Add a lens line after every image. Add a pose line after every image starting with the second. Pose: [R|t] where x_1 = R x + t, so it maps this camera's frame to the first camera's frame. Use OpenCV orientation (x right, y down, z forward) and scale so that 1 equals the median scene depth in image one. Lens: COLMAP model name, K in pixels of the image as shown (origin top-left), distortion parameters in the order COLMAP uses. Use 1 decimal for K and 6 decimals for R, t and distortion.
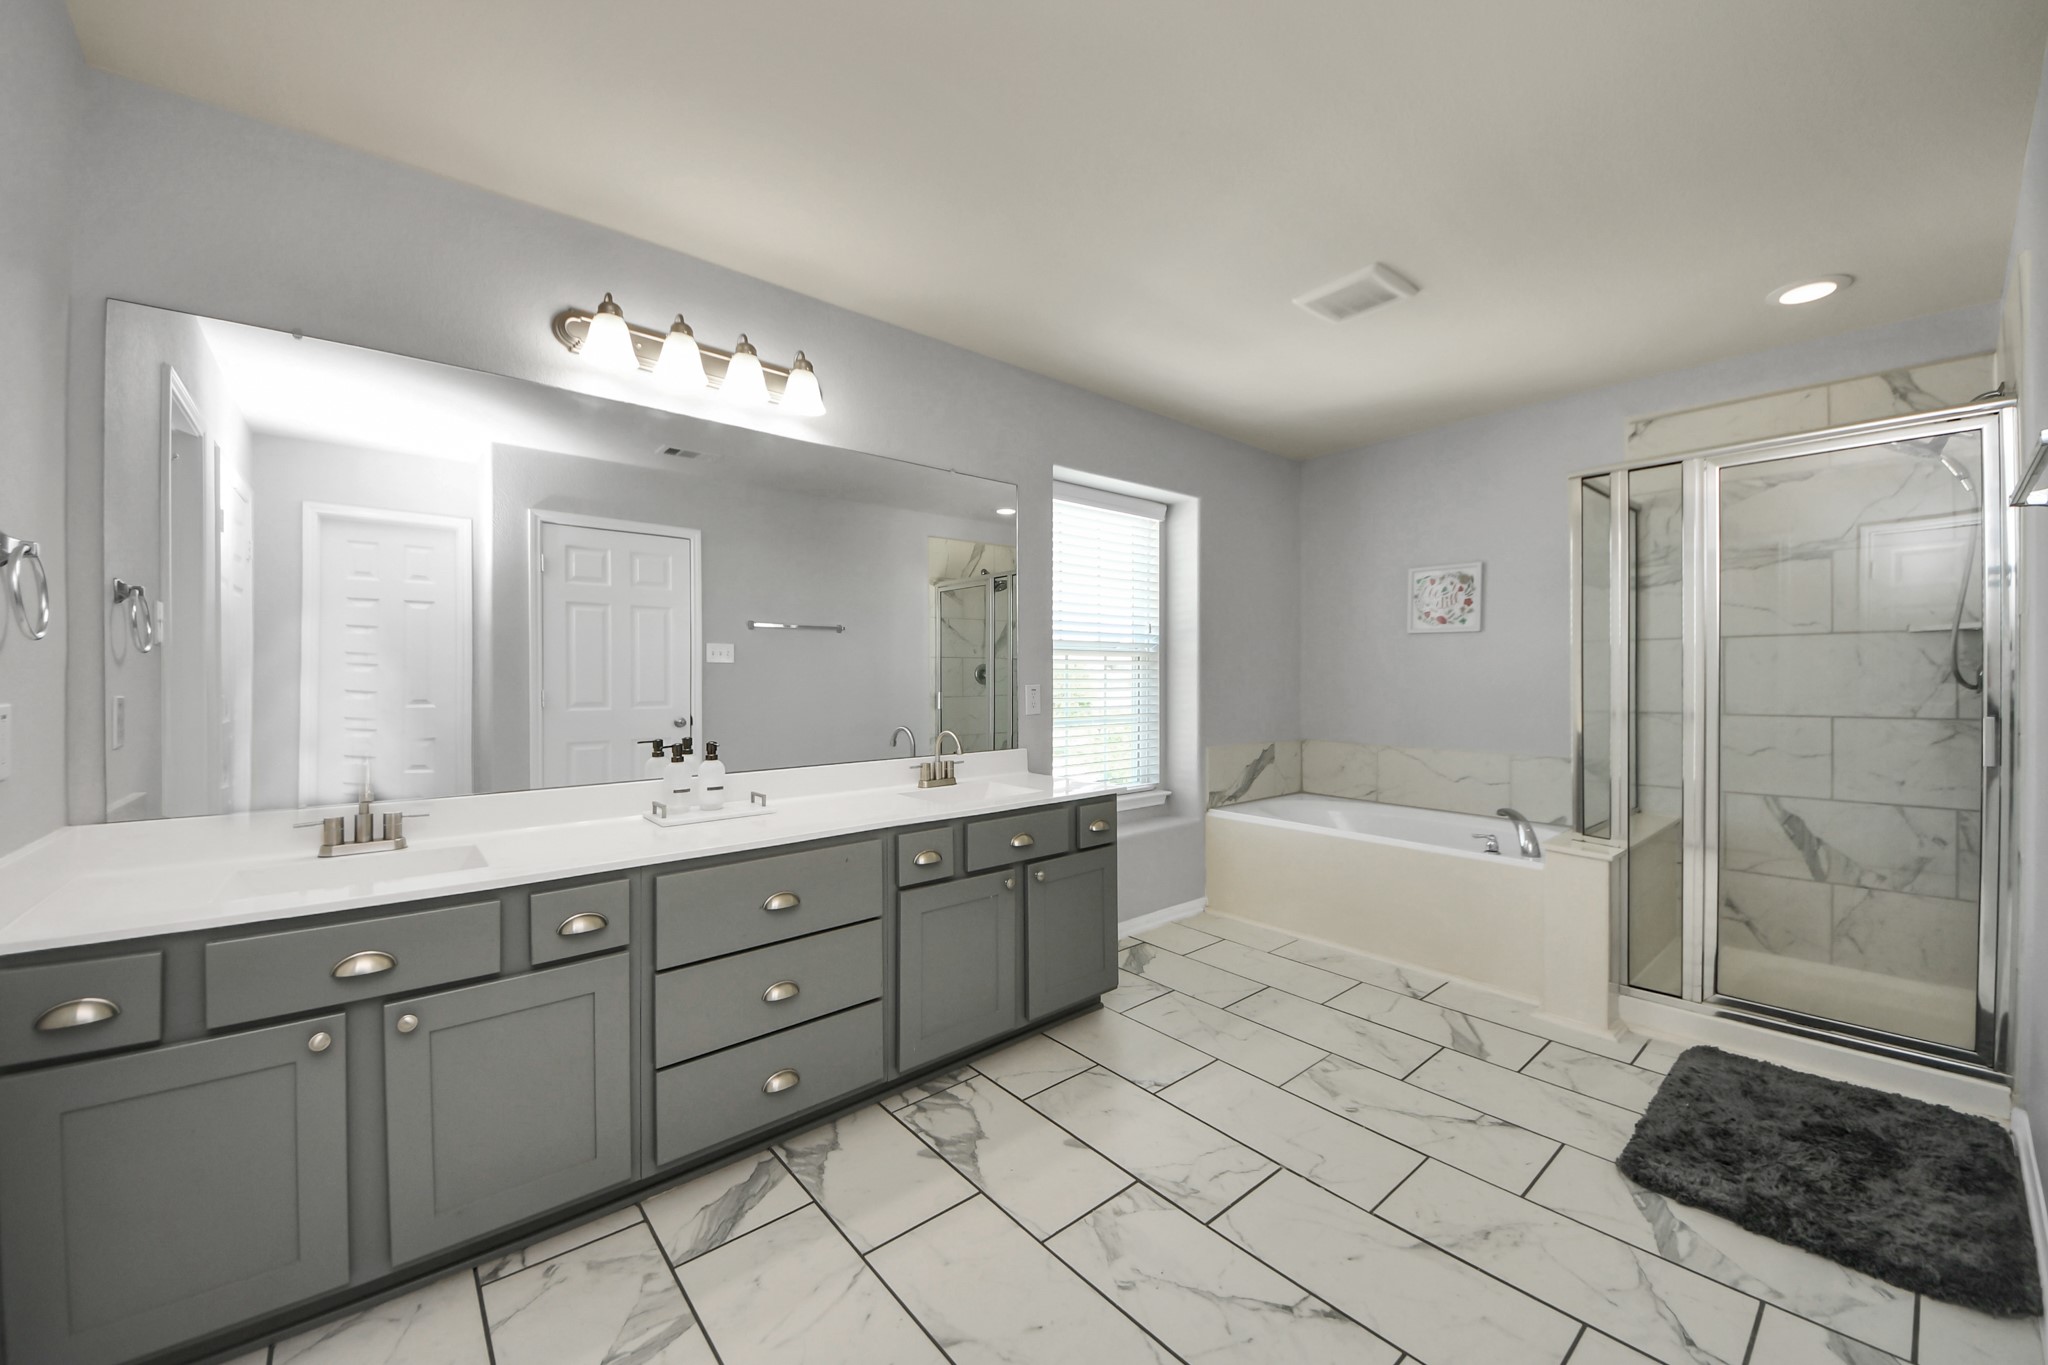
lens RADIAL K [[777.5, 0, 1014.9], [0, 777.5, 672.3], [0, 0, 1]] dist [0.052411, -0.033008]
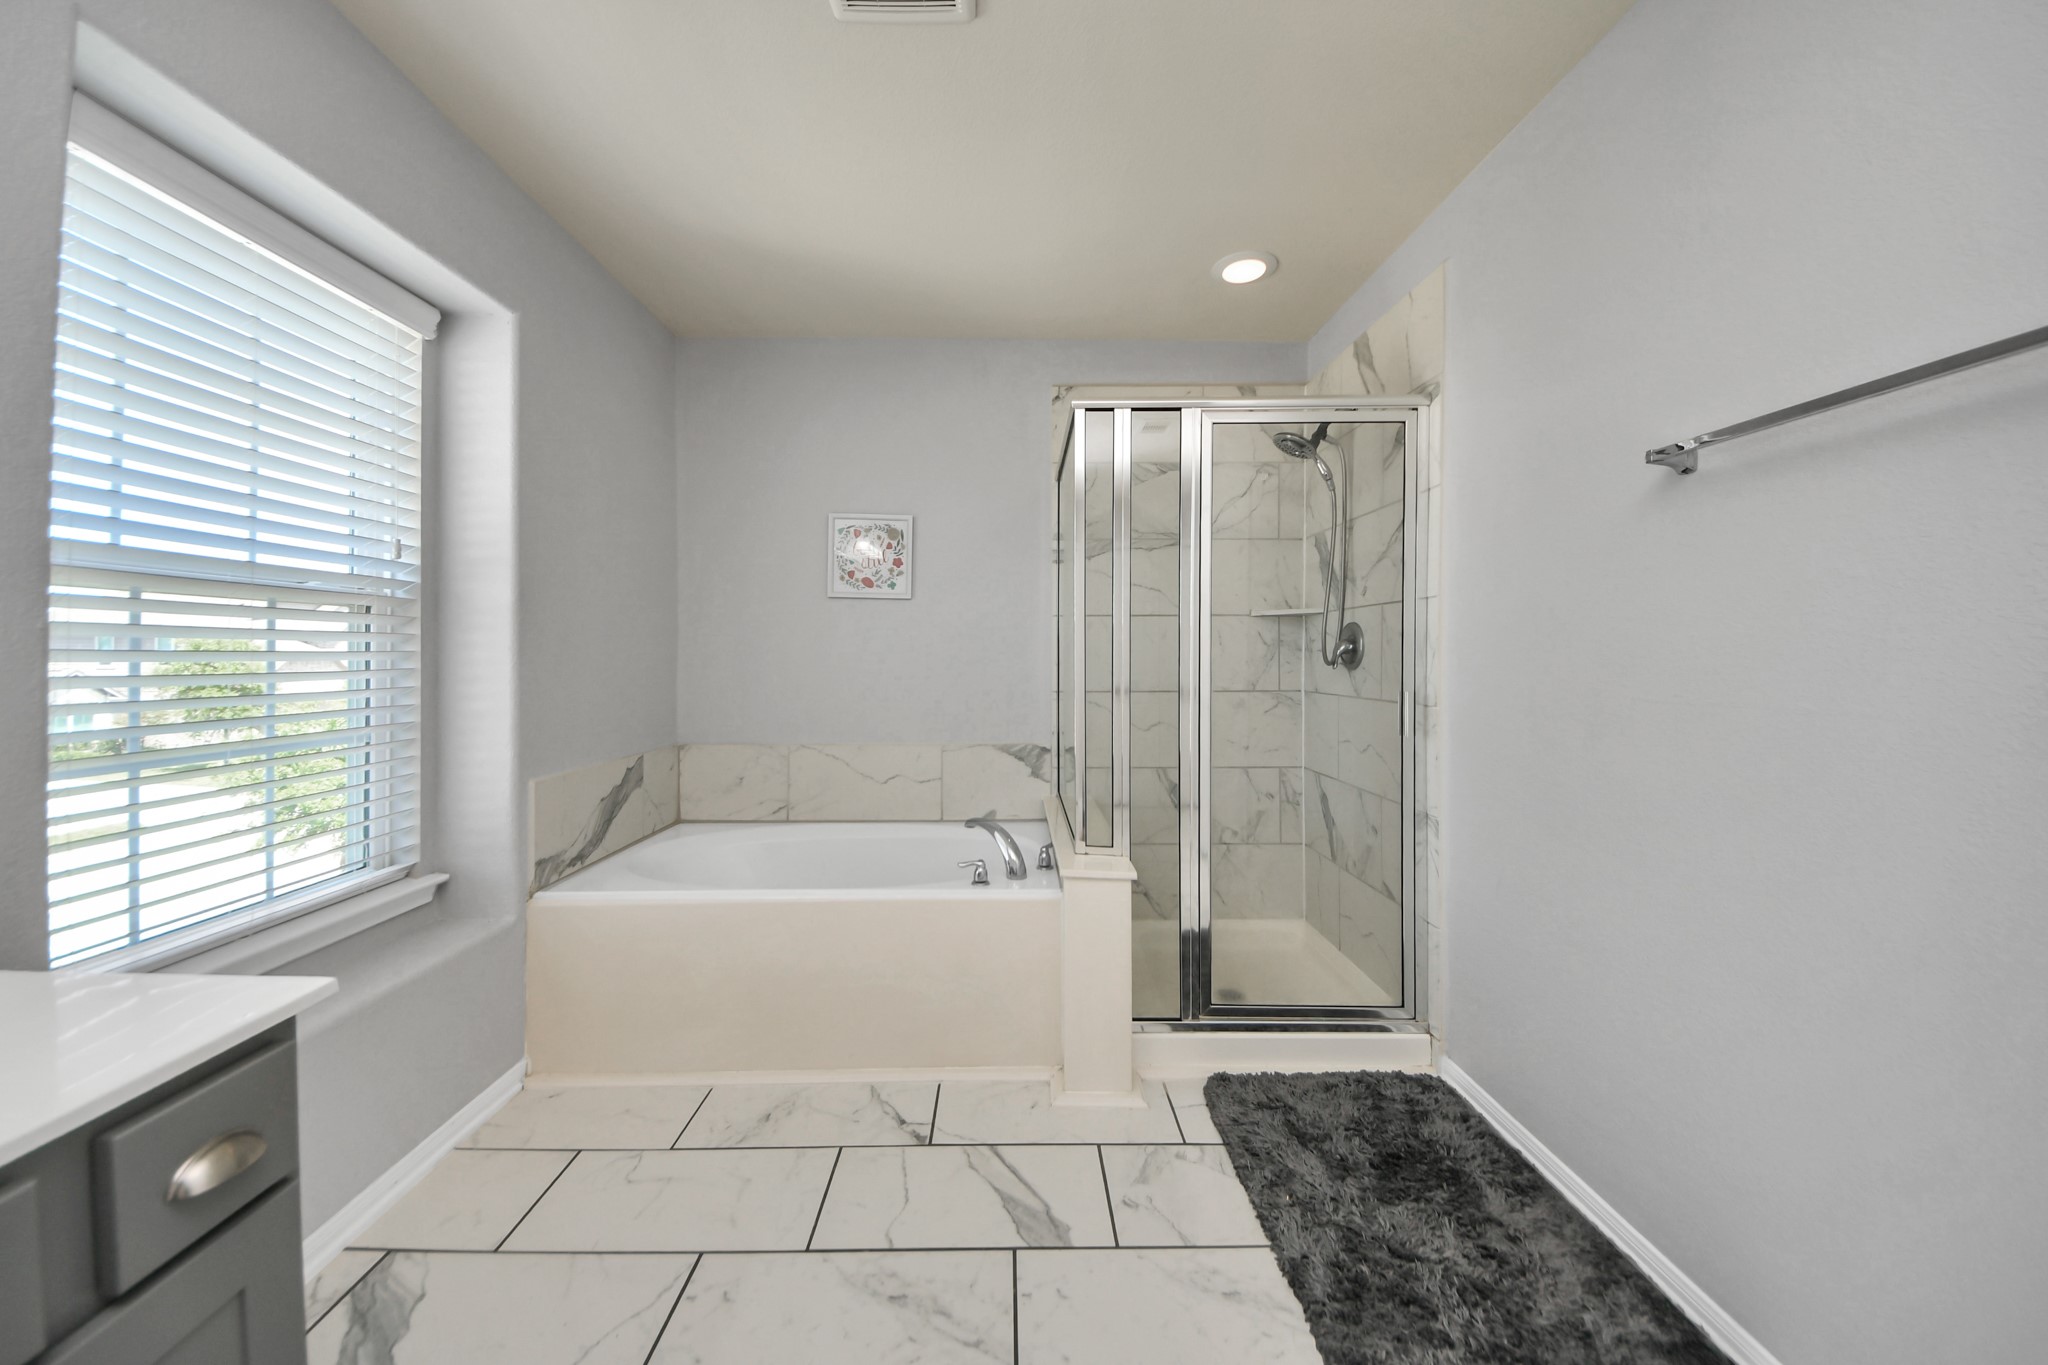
lens RADIAL K [[735.5, 0, 1020.9], [0, 735.5, 656.9], [0, 0, 1]] dist [0.000315, -0.000044]
pose [[0.630374, 0.005011, 0.776276, 0.064437], [-0.010024, 0.999948, 0.001685, 0.006325], [-0.776227, -0.008844, 0.630391, 0.421905]]
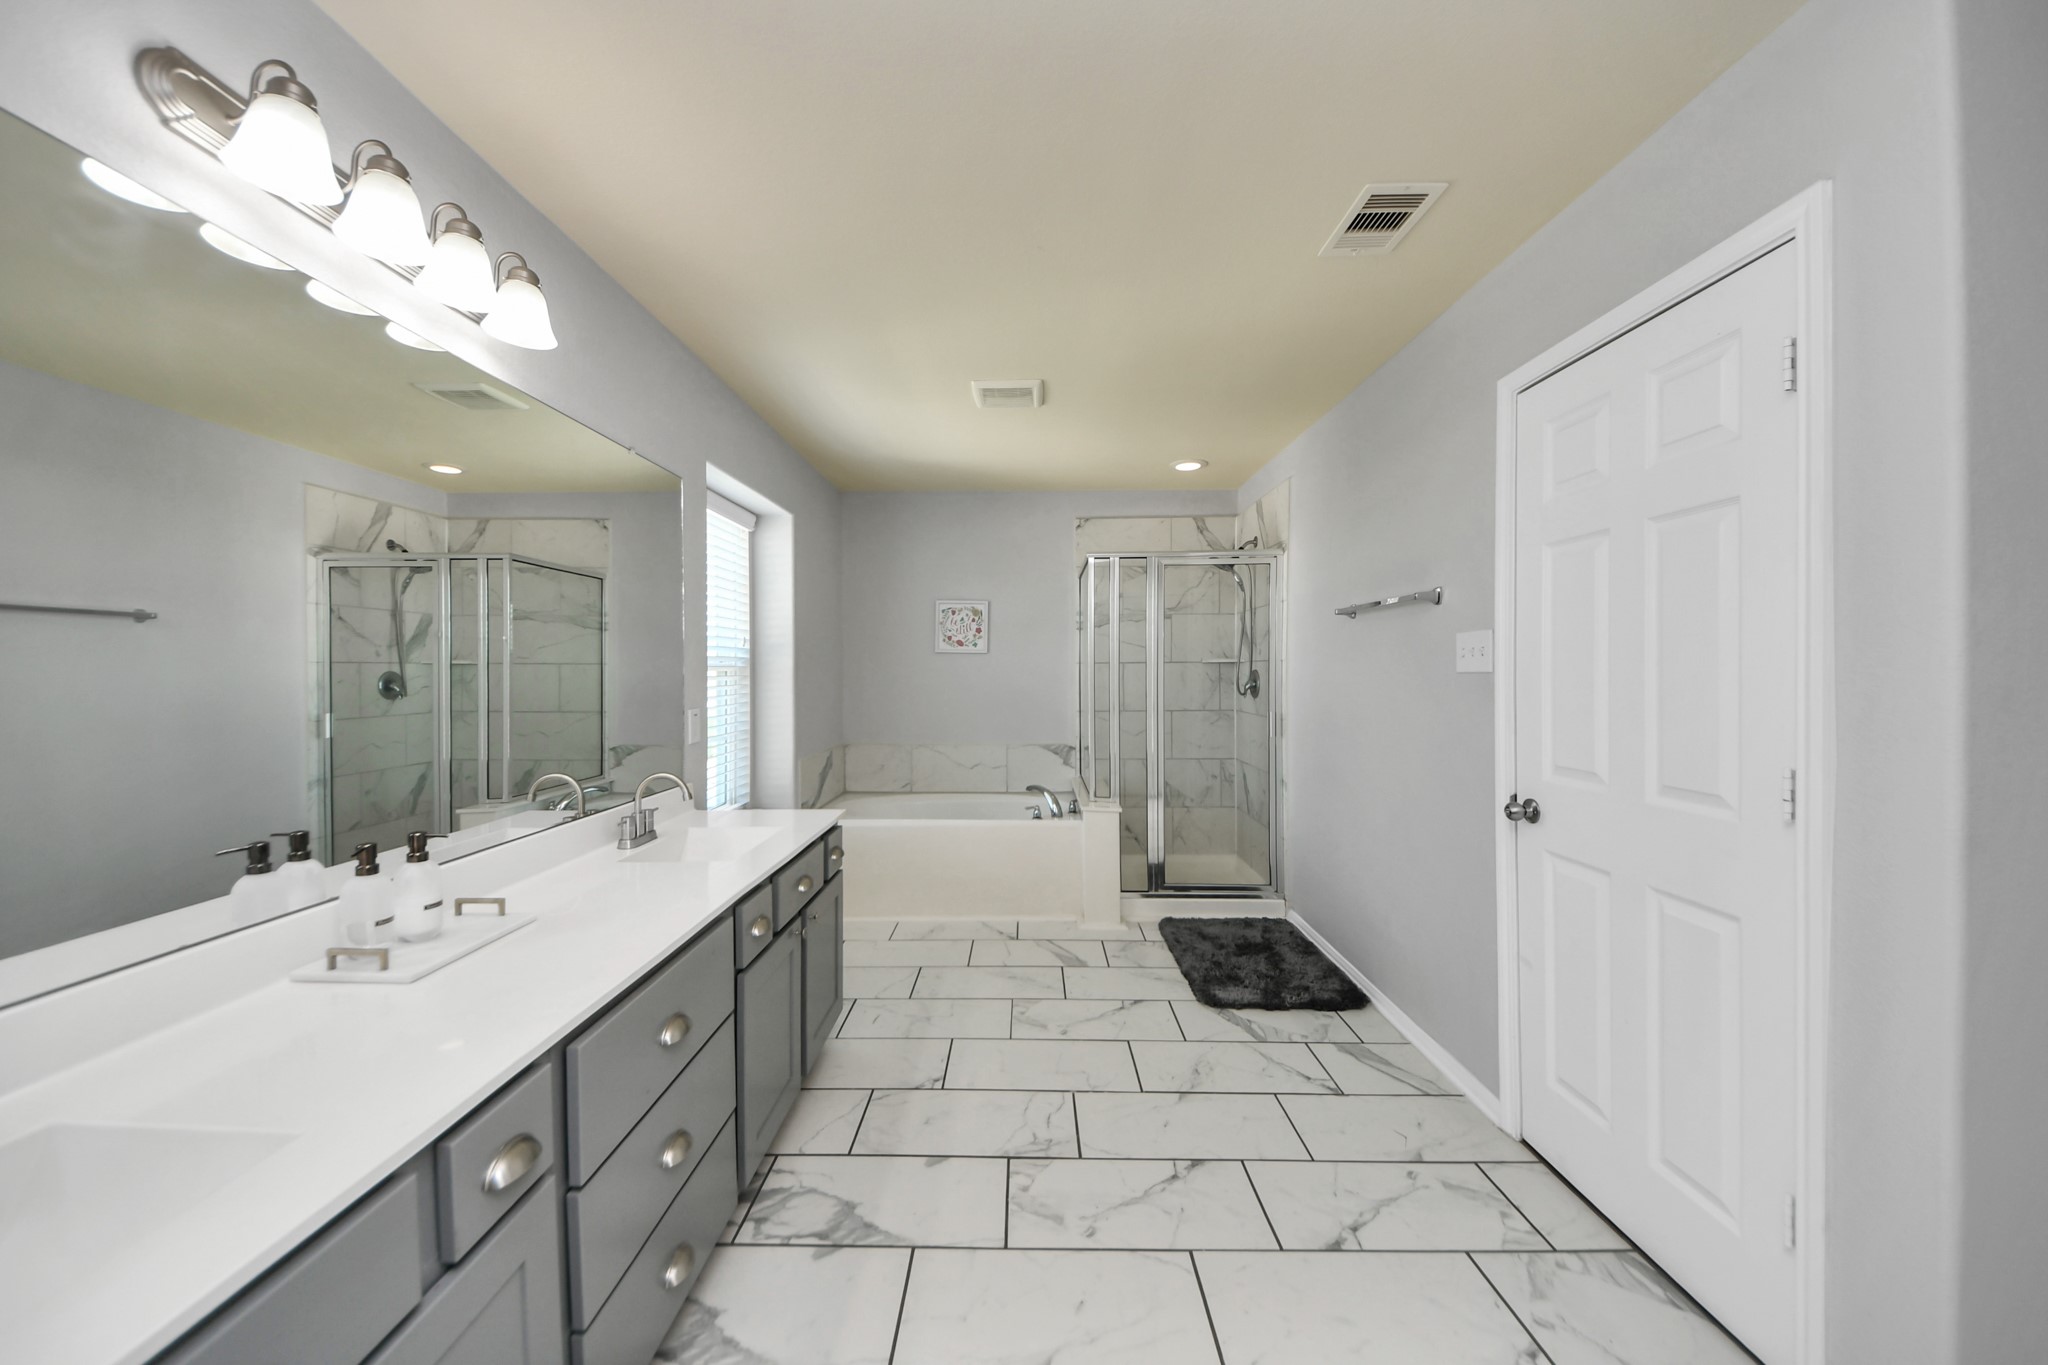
lens RADIAL K [[746.1, 0, 1025.9], [0, 746.1, 674.8], [0, 0, 1]] dist [0.025230, -0.000055]
pose [[0.646646, -0.002183, 0.762787, -0.316354], [-0.005299, 0.999959, 0.007354, -0.025358], [-0.762772, -0.008797, 0.646607, 0.144180]]
